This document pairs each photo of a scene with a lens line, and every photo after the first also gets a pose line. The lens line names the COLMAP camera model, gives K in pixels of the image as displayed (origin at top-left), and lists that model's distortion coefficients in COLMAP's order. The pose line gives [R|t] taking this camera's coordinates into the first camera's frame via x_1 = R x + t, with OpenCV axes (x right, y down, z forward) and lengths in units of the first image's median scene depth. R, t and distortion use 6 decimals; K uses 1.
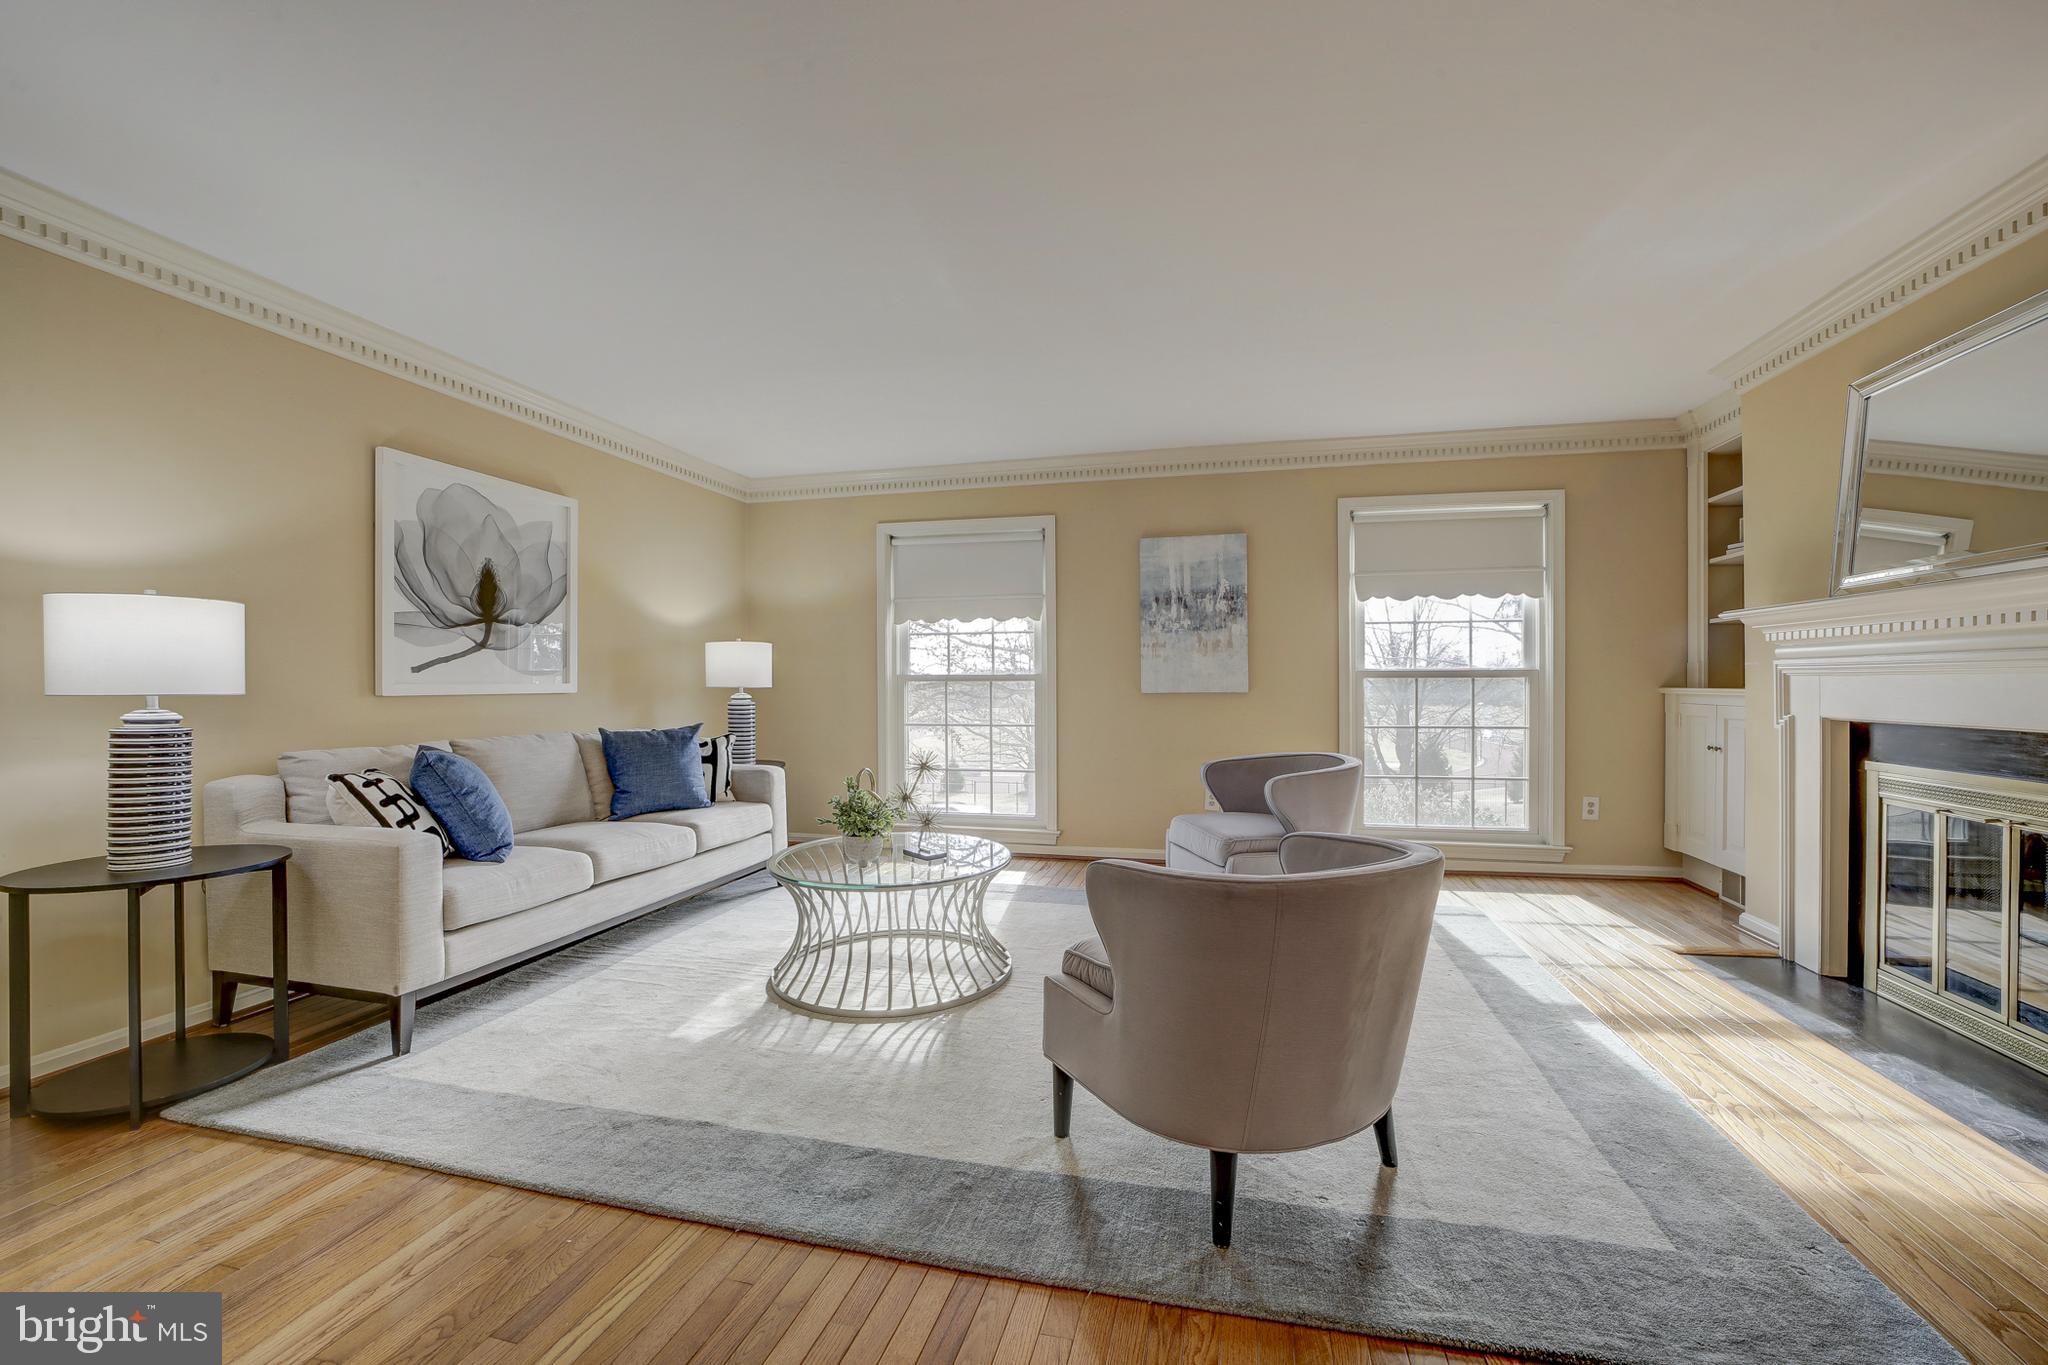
lens RADIAL K [[787.3, 0, 1057.0], [0, 787.3, 688.4], [0, 0, 1]] dist [-0.027151, 0.000029]
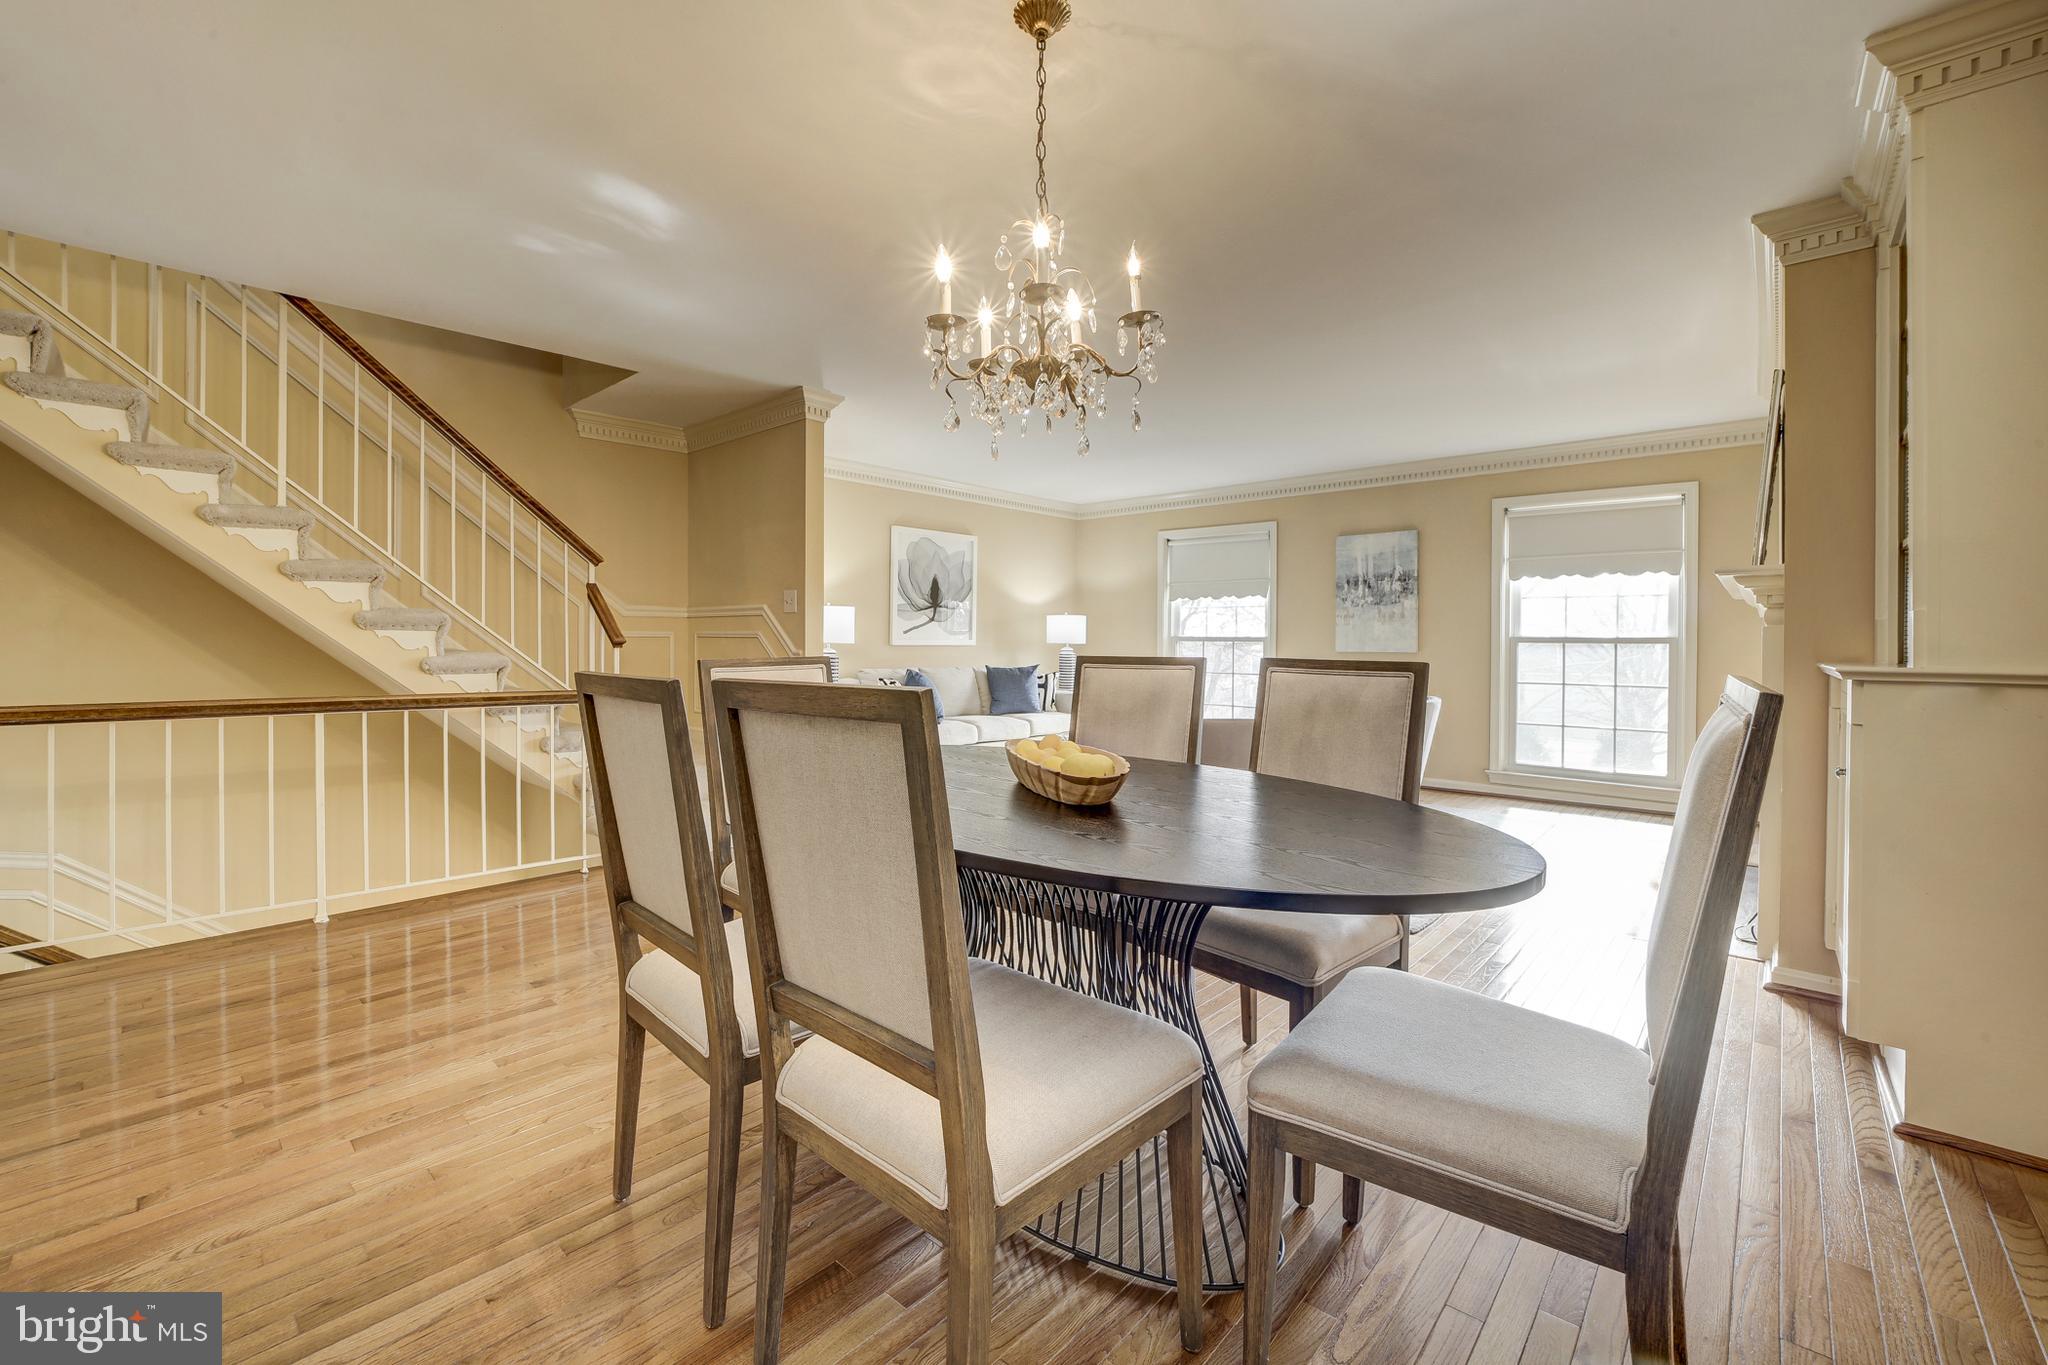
lens RADIAL K [[837.1, 0, 1025.3], [0, 837.1, 647.1], [0, 0, 1]] dist [-0.000331, -0.000009]
pose [[0.870482, 0.014856, -0.491976, 0.420415], [-0.015498, 0.999876, 0.002771, 0.002463], [0.491956, 0.005213, 0.870604, -0.605224]]
